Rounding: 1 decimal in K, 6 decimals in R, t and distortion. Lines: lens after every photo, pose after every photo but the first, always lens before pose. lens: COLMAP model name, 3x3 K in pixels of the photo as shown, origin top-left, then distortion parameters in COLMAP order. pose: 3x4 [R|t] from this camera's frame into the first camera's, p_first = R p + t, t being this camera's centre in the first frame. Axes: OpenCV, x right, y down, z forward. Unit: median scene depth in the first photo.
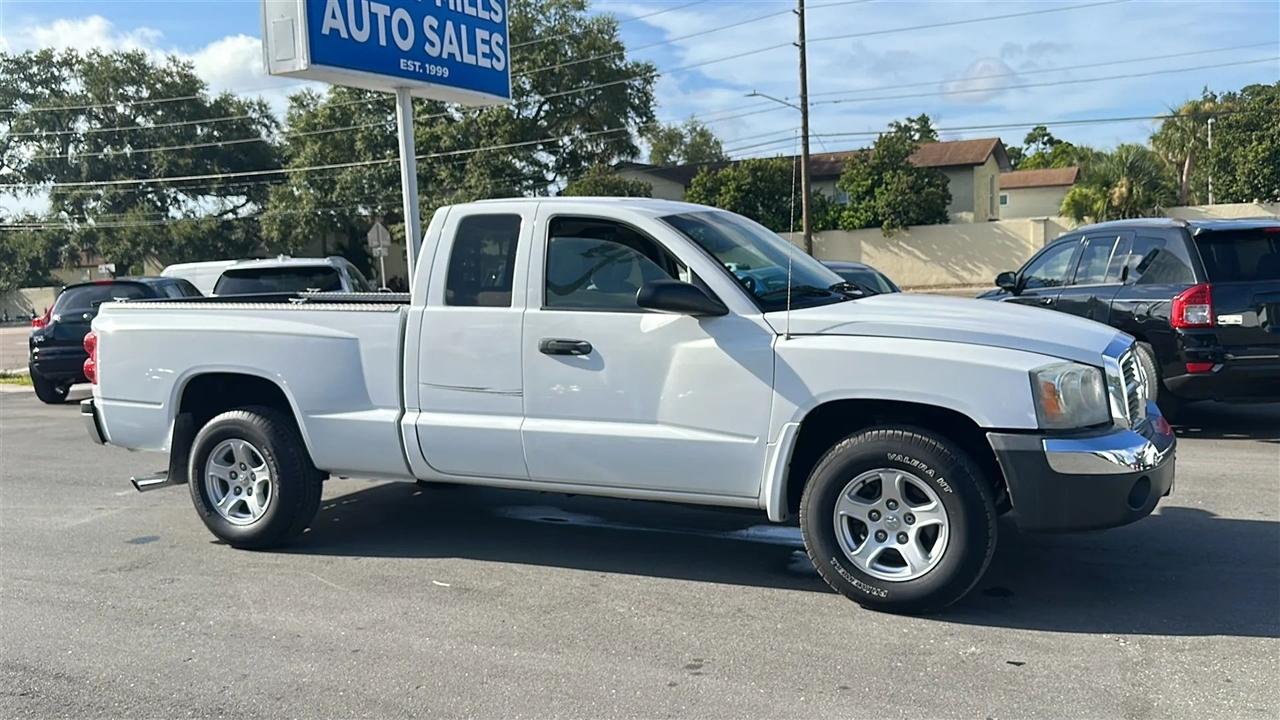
lens RADIAL K [[1109.2, 0, 640.0], [0, 1109.2, 360.0], [0, 0, 1]] dist [0.166489, -0.336924]
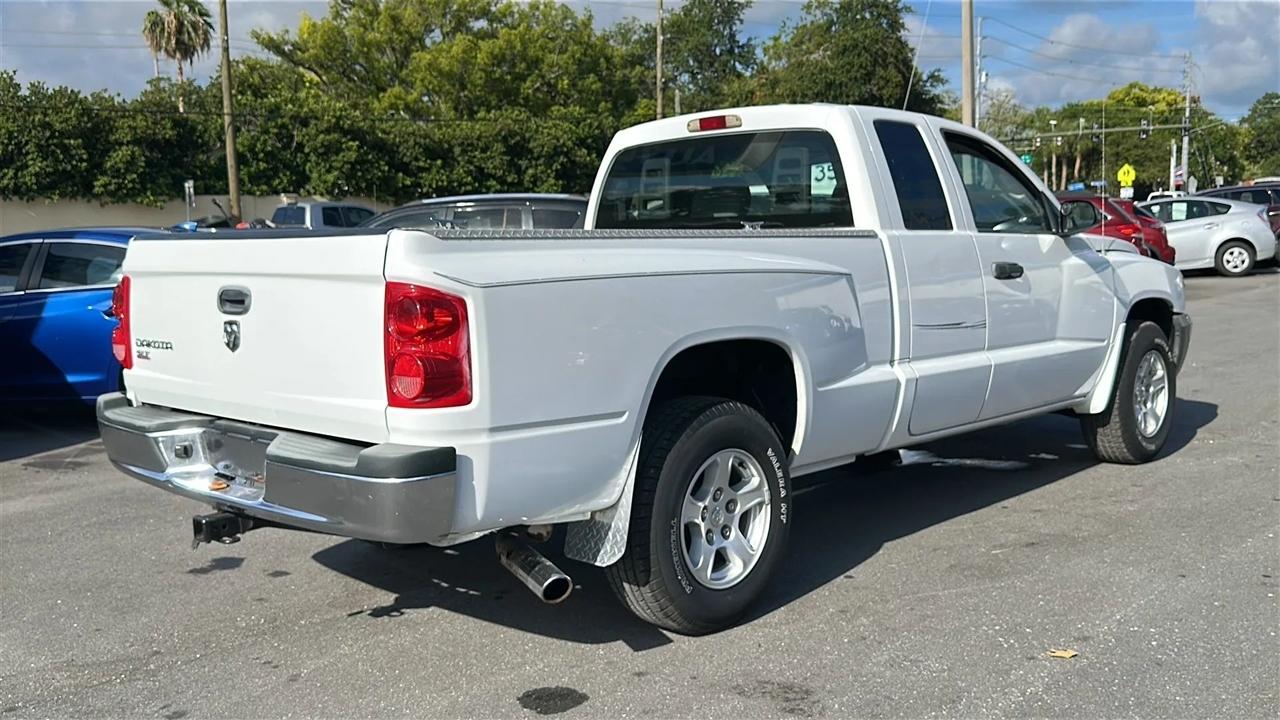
lens RADIAL K [[1172.2, 0, 640.0], [0, 1172.2, 360.0], [0, 0, 1]] dist [0.179185, -0.372147]
pose [[0.326853, -0.077509, 0.941891, -0.115971], [0.095848, 0.994211, 0.048554, -0.001575], [-0.940202, 0.074409, 0.332390, 0.099013]]
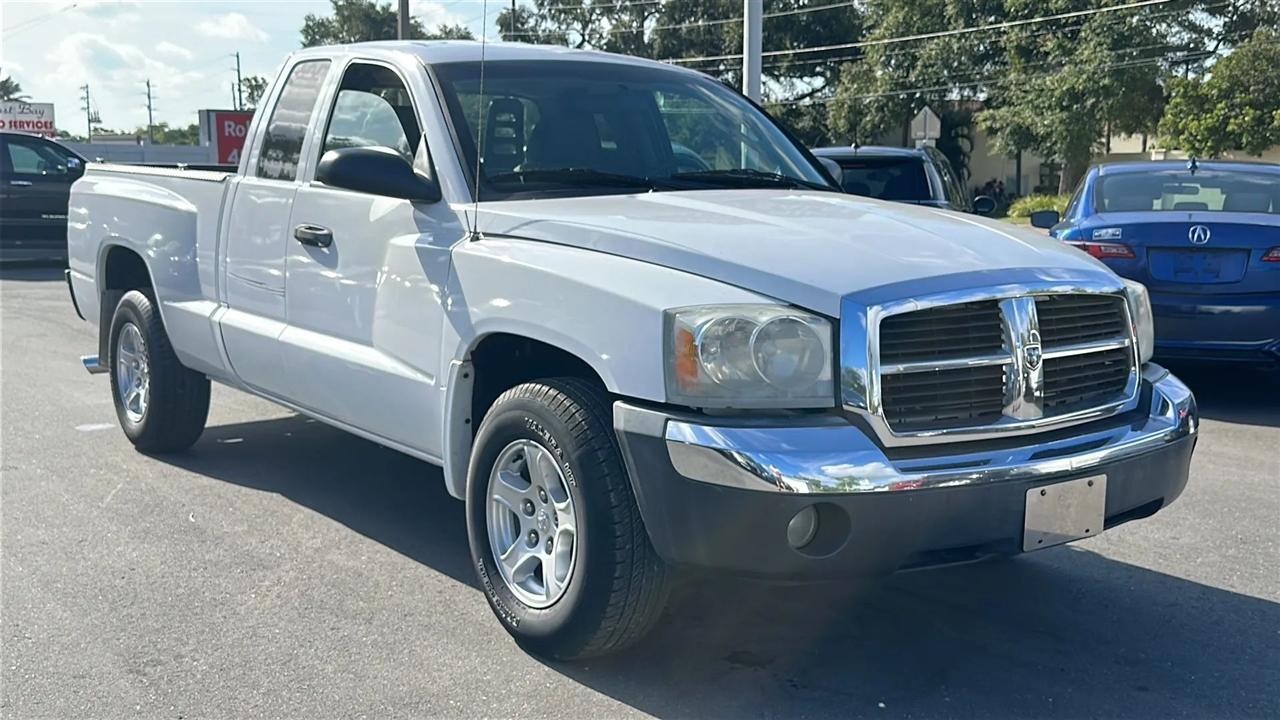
lens RADIAL K [[1374.0, 0, 640.0], [0, 1374.0, 360.0], [0, 0, 1]] dist [0.231492, -0.548155]
pose [[0.879992, 0.104805, -0.463281, 0.059248], [-0.079574, 0.994098, 0.073739, -0.001536], [0.468275, -0.028025, 0.883138, 0.027090]]
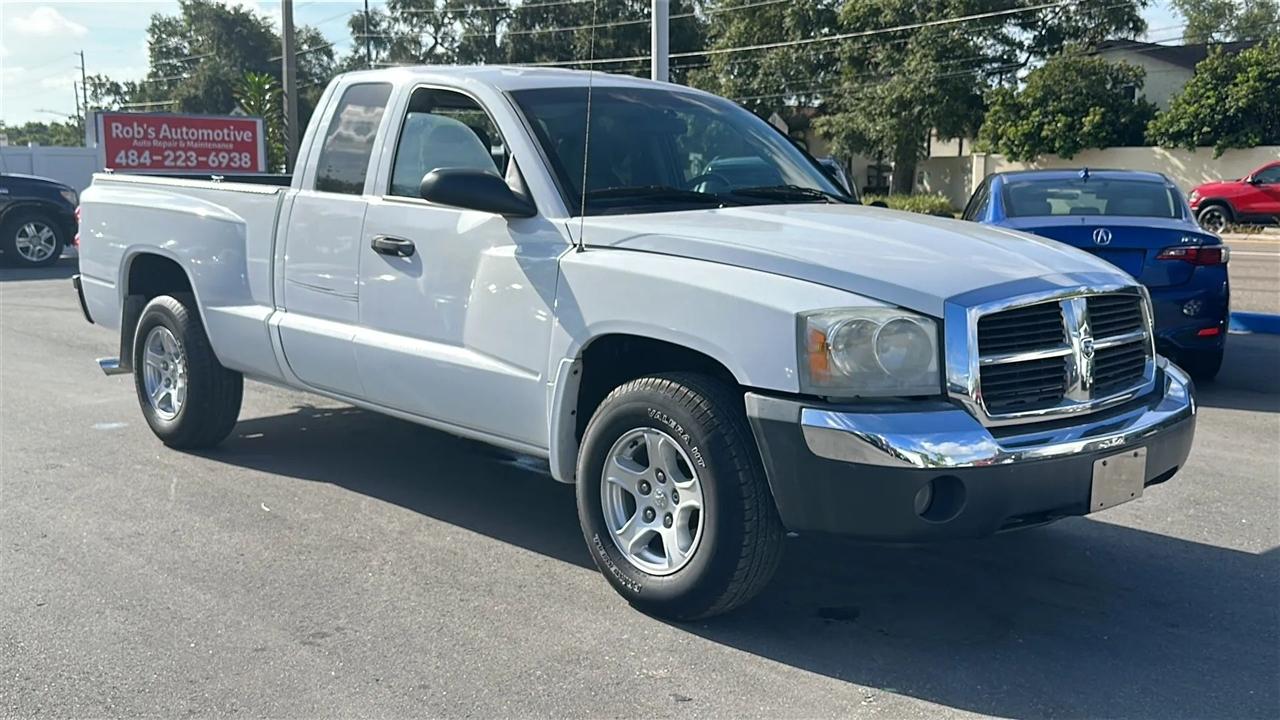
lens RADIAL K [[1316.8, 0, 640.0], [0, 1316.8, 360.0], [0, 0, 1]] dist [0.236427, -0.582859]
pose [[0.928354, 0.093929, -0.359633, 0.048053], [-0.073022, 0.994777, 0.071317, -0.001141], [0.364454, -0.039946, 0.930364, 0.014544]]
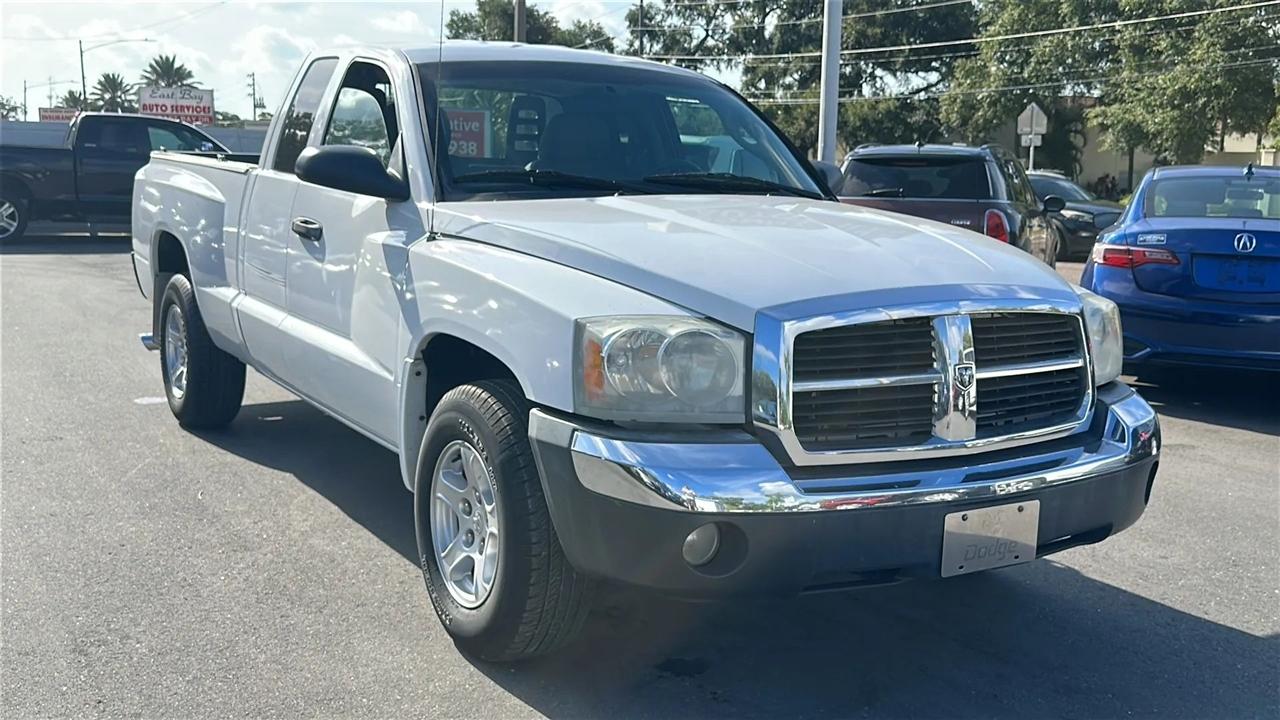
lens RADIAL K [[1301.3, 0, 640.0], [0, 1301.3, 360.0], [0, 0, 1]] dist [0.234064, -0.553890]
pose [[0.831971, 0.139152, -0.537086, 0.065507], [-0.102744, 0.989935, 0.097323, -0.003564], [0.545223, -0.025787, 0.837894, 0.035661]]
